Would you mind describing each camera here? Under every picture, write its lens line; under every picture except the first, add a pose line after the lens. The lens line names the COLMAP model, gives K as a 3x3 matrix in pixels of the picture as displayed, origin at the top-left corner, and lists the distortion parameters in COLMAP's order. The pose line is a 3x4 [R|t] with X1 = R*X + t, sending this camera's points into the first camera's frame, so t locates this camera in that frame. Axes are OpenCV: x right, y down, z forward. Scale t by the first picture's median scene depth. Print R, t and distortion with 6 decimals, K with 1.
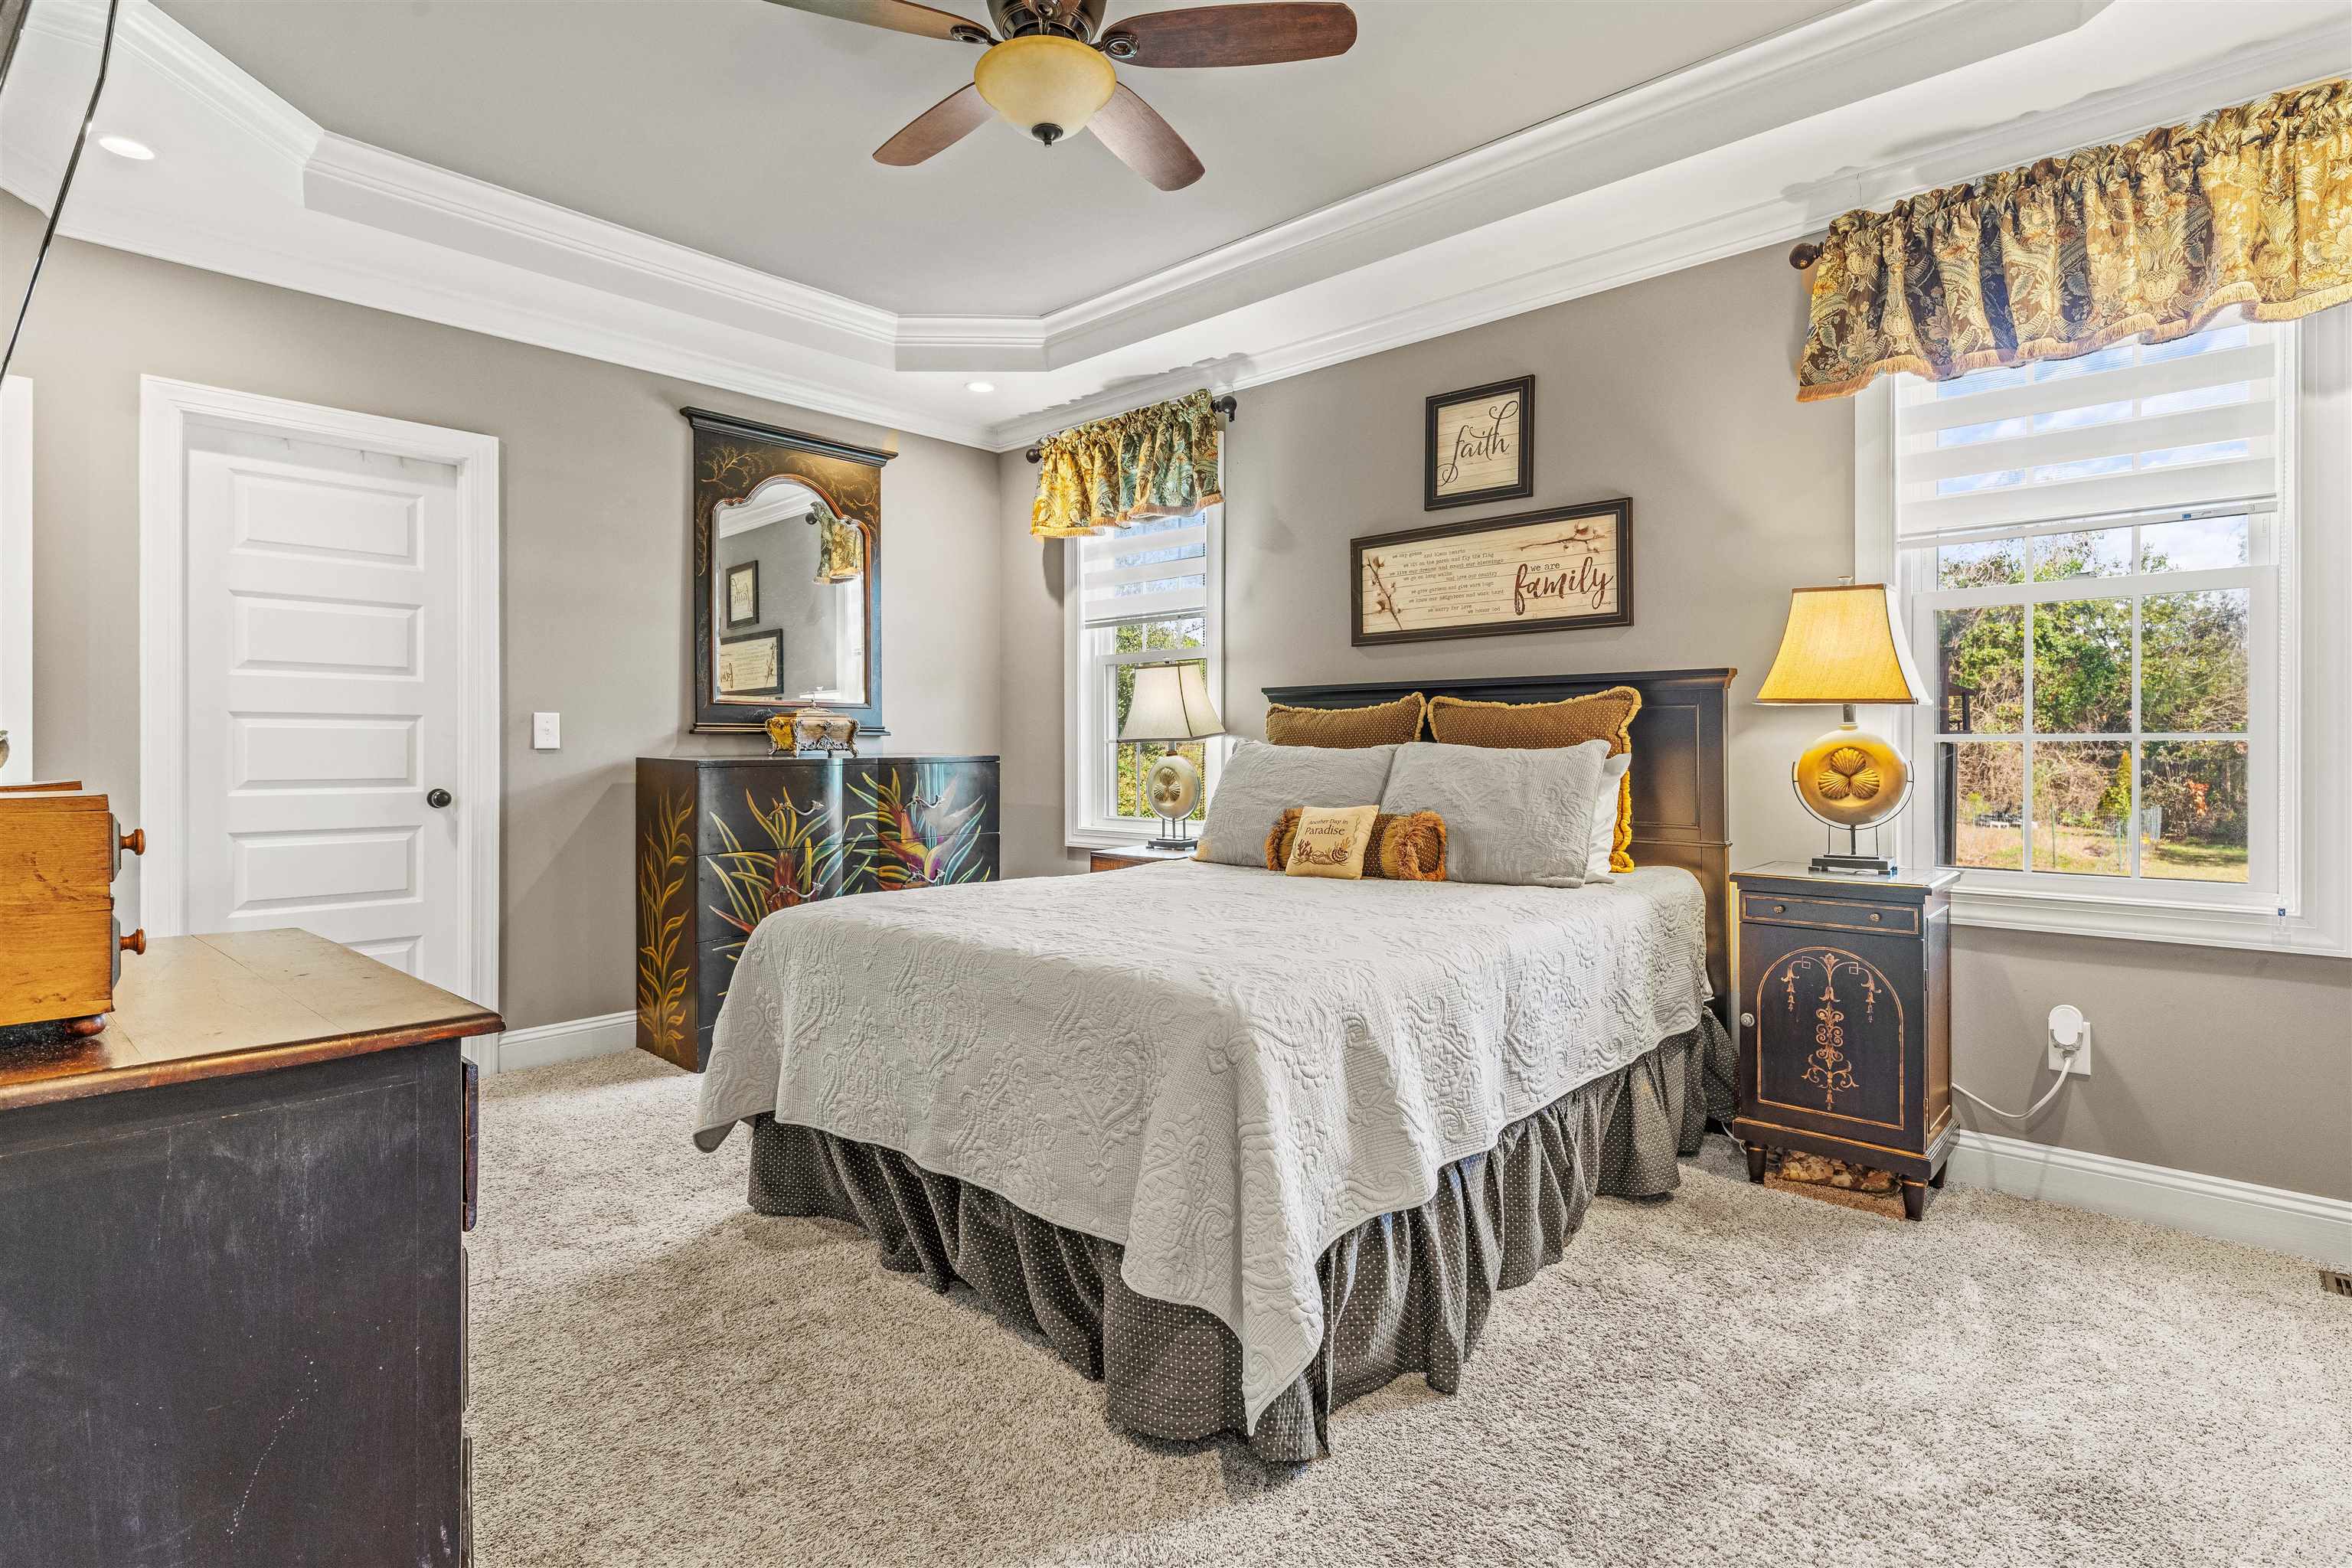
lens RADIAL K [[1143.4, 0, 1205.9], [0, 1143.4, 747.4], [0, 0, 1]] dist [-0.005858, -0.002435]
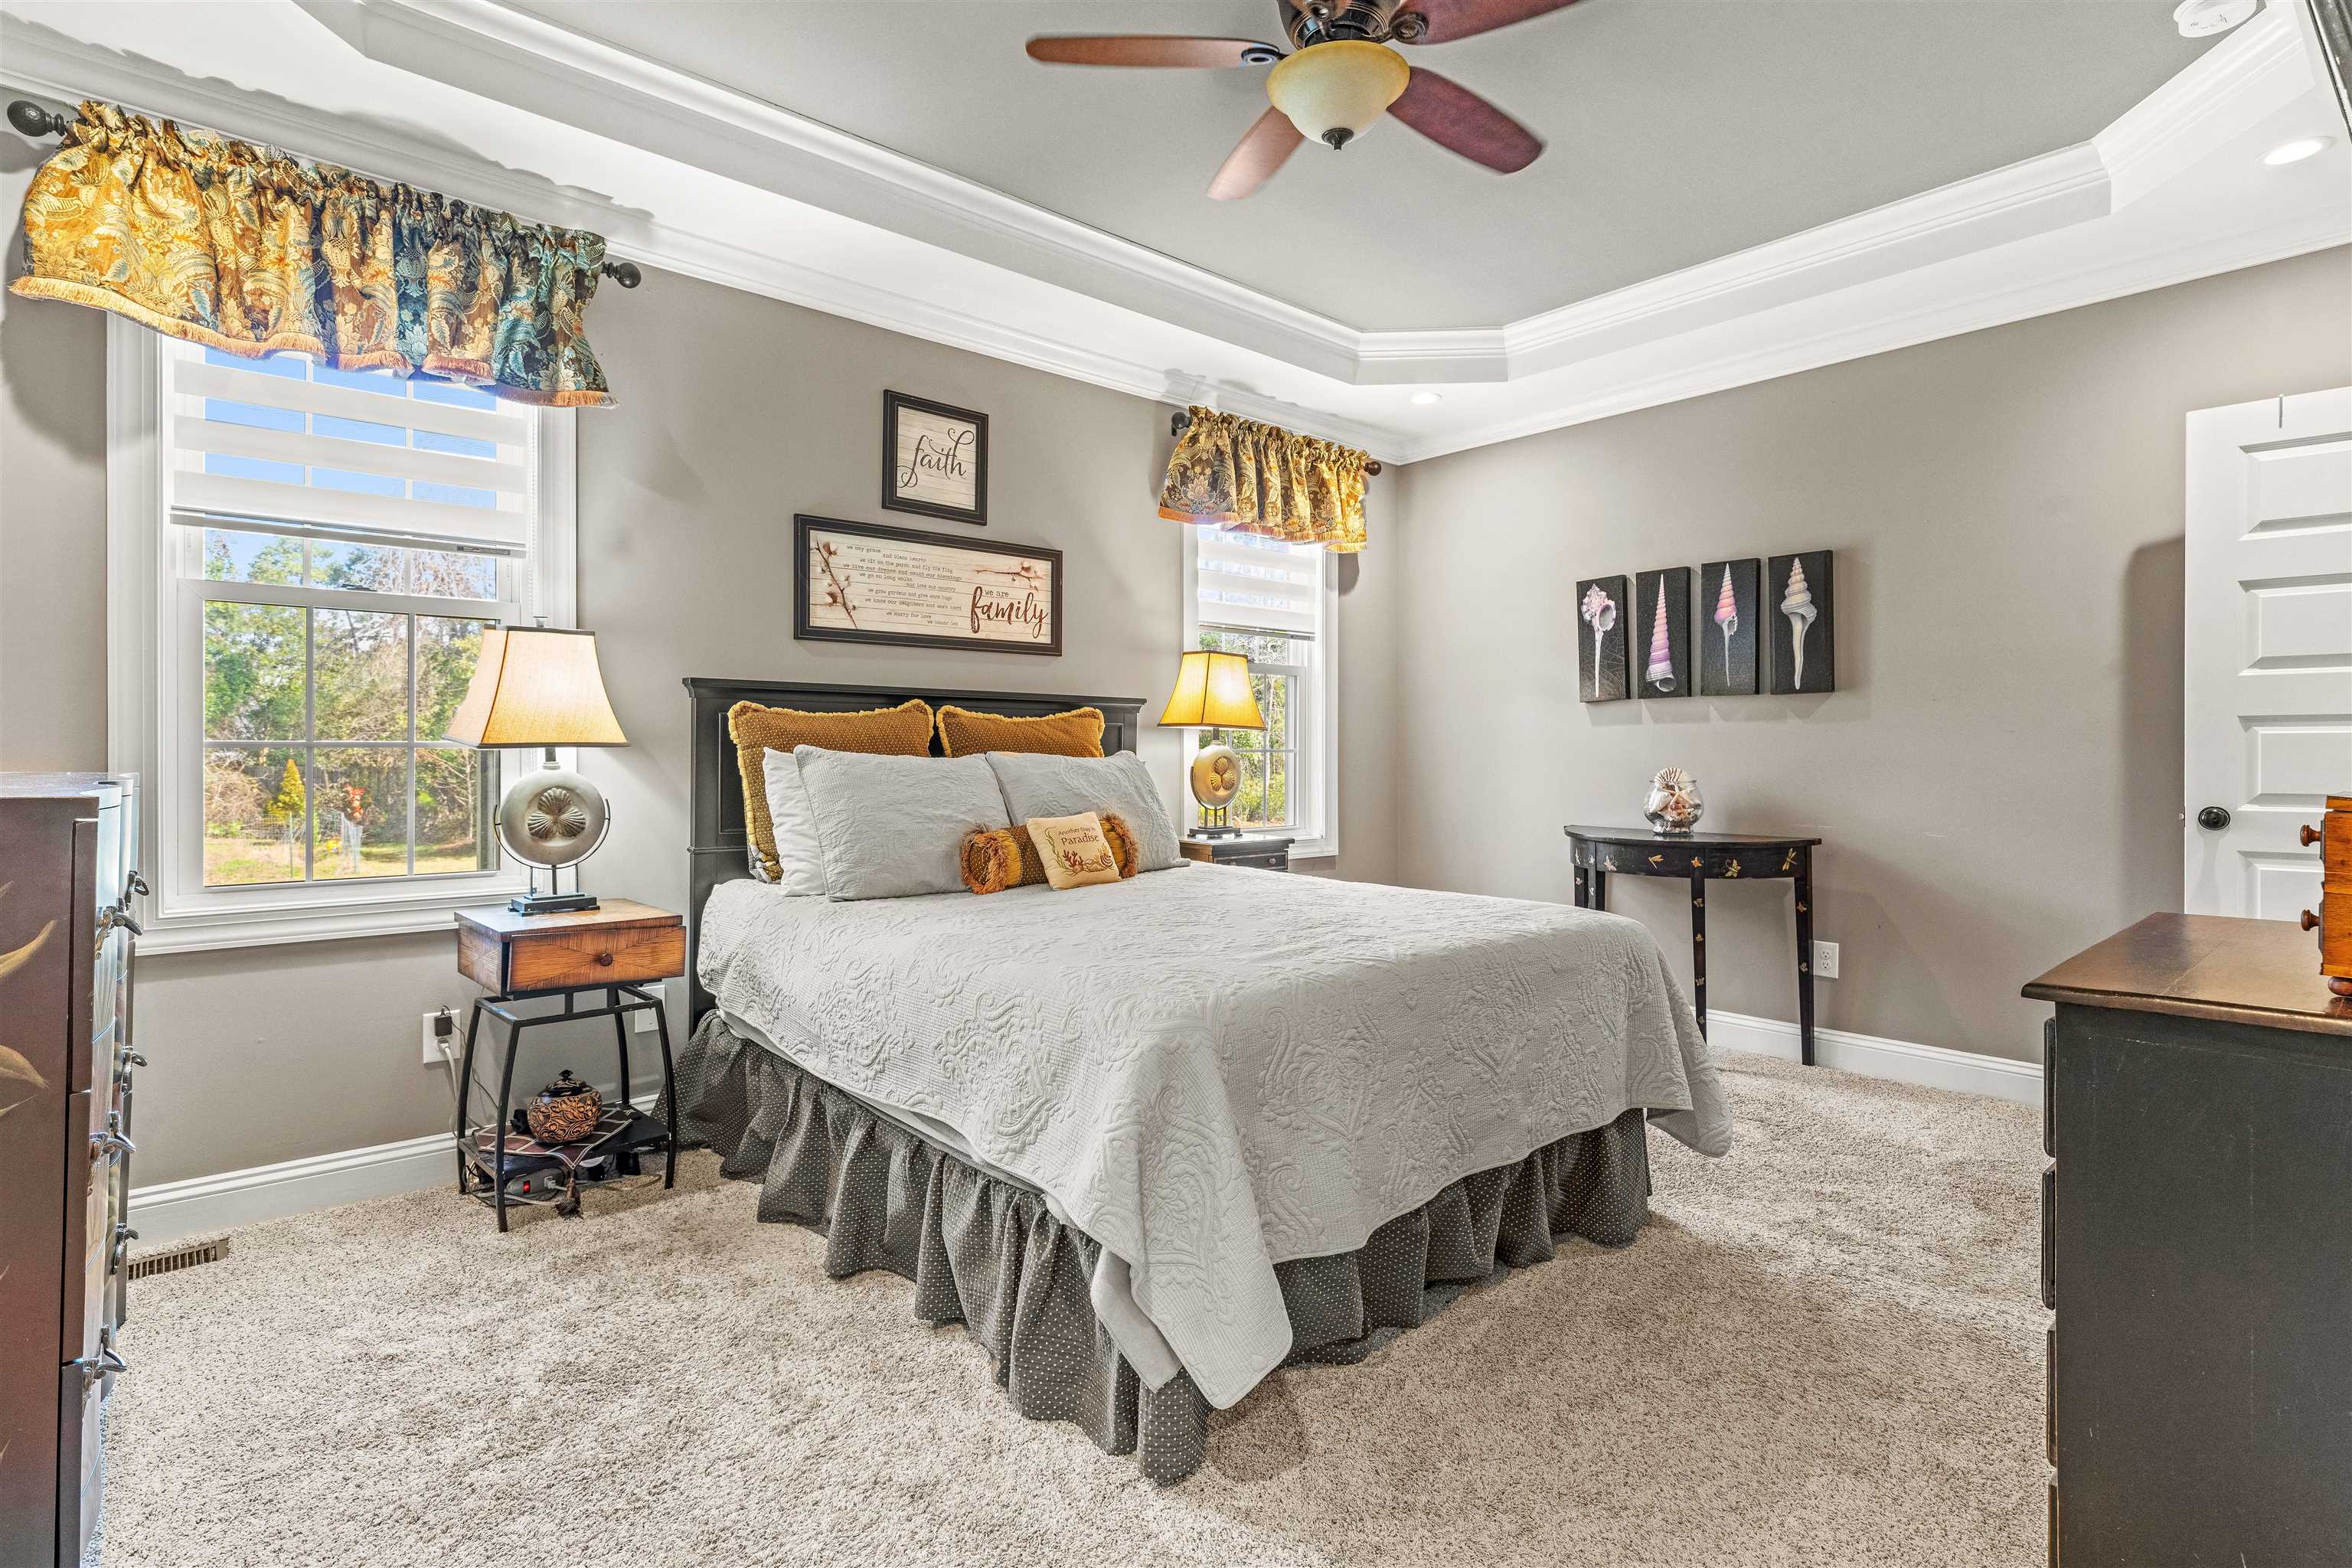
lens RADIAL K [[1143.4, 0, 1179.2], [0, 1143.4, 761.1], [0, 0, 1]] dist [-0.005858, -0.002435]
pose [[0.110740, -0.005568, 0.993834, -0.722826], [0.000243, 0.999984, 0.005575, -0.001512], [-0.993849, -0.000376, 0.110739, 0.646925]]
